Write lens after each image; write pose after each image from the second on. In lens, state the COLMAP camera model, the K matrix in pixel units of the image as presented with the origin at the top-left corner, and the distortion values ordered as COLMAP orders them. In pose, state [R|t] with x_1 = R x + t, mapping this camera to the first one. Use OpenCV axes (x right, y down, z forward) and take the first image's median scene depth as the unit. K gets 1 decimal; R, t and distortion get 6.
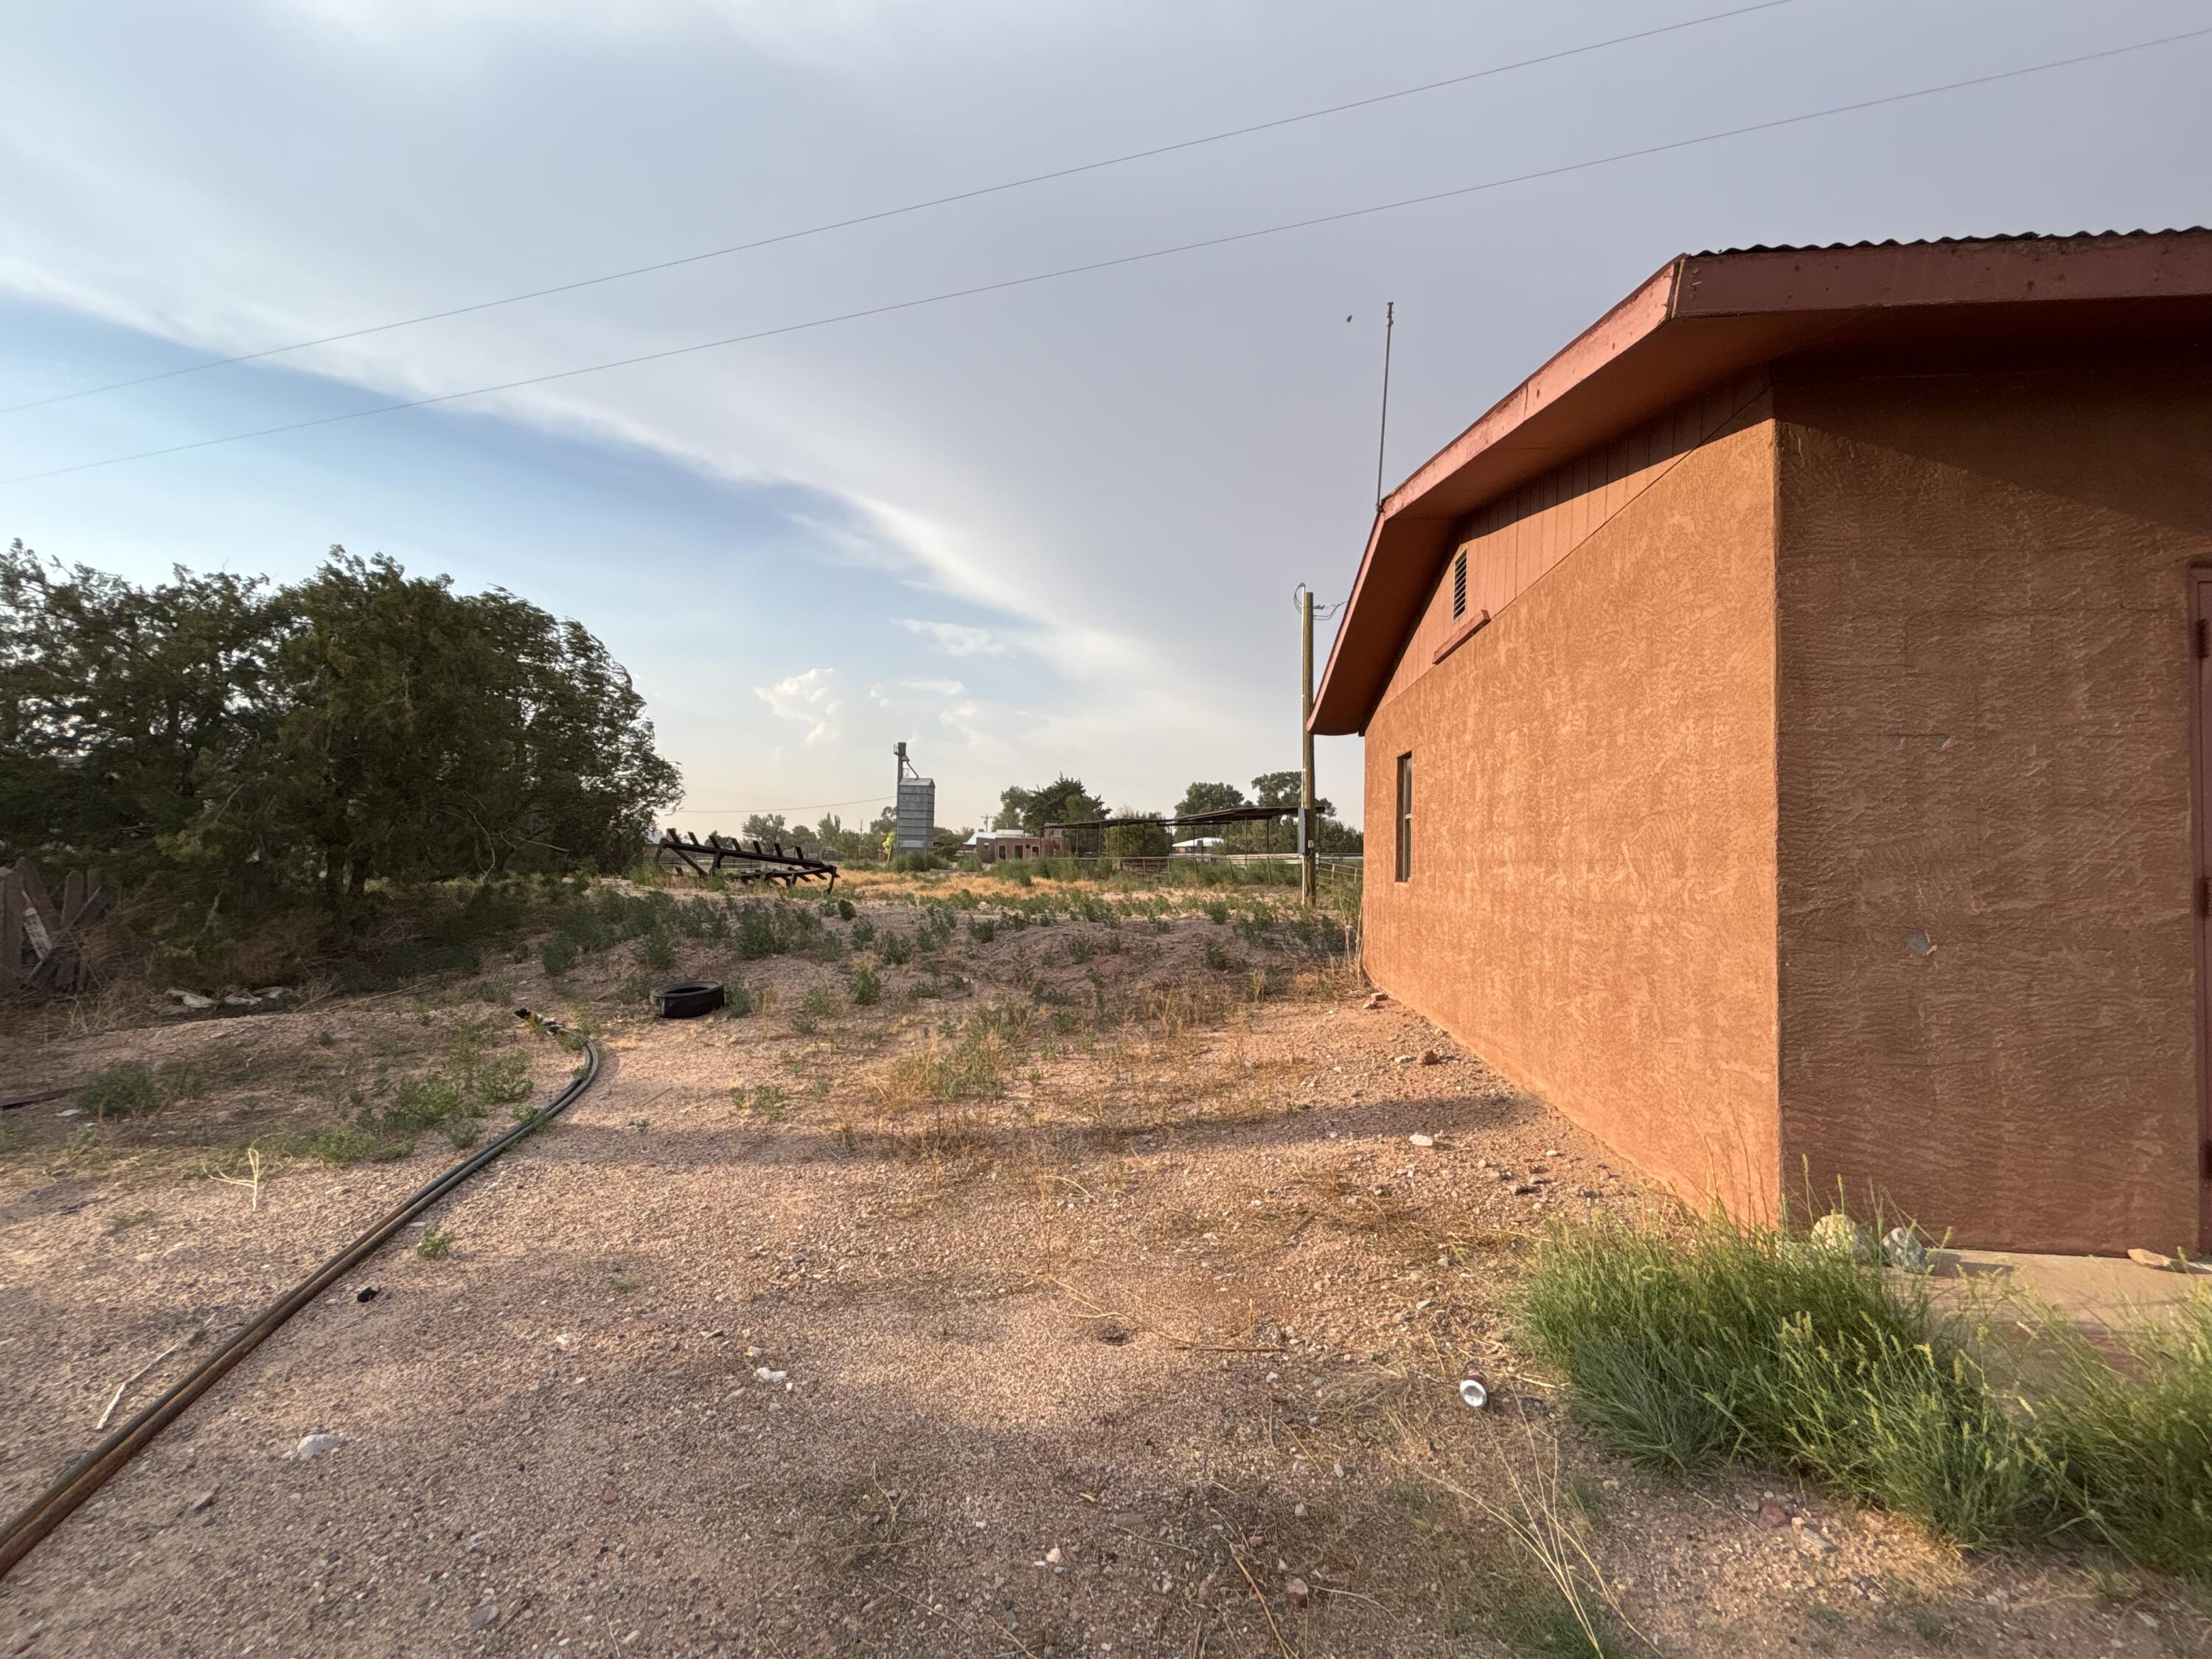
lens RADIAL K [[894.2, 0, 1104.8], [0, 894.2, 827.8], [0, 0, 1]] dist [-0.001056, -0.000177]
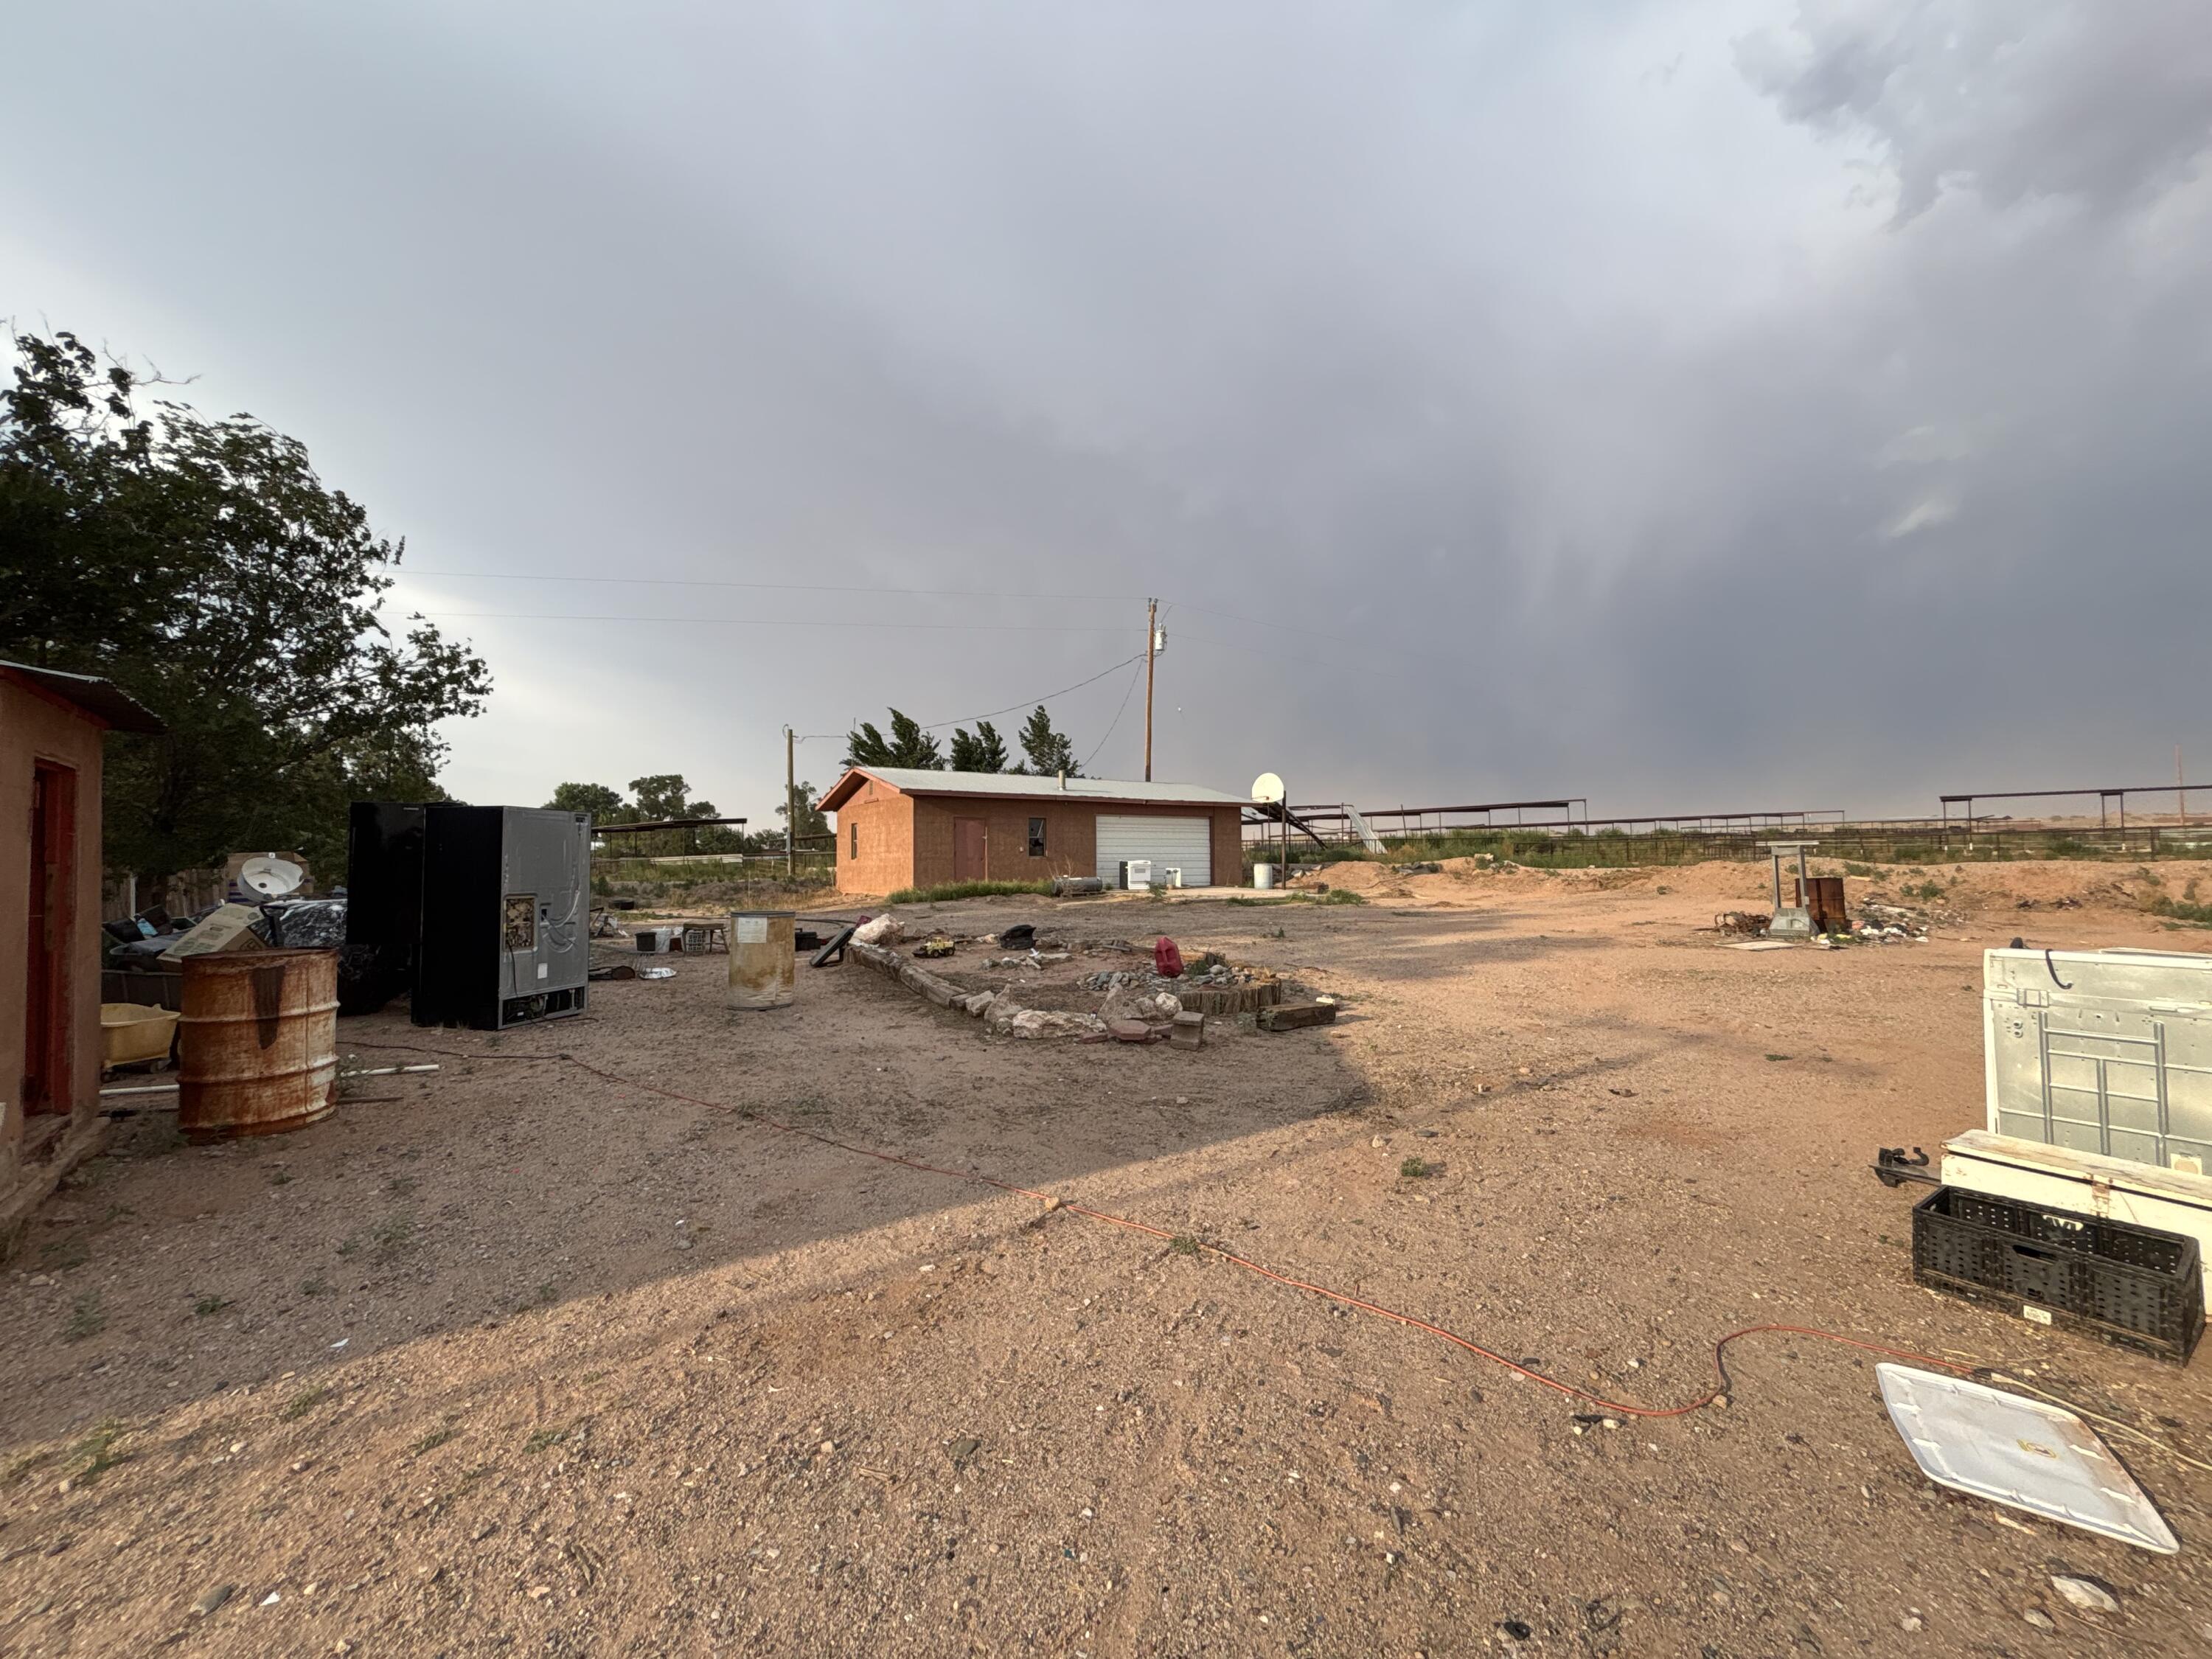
lens RADIAL K [[894.2, 0, 1105.4], [0, 894.2, 835.6], [0, 0, 1]] dist [-0.001056, -0.000177]
pose [[0.773287, 0.000936, 0.634056, -0.206350], [-0.006717, 0.999955, 0.006716, -0.011201], [-0.634021, -0.009452, 0.773258, -0.430172]]
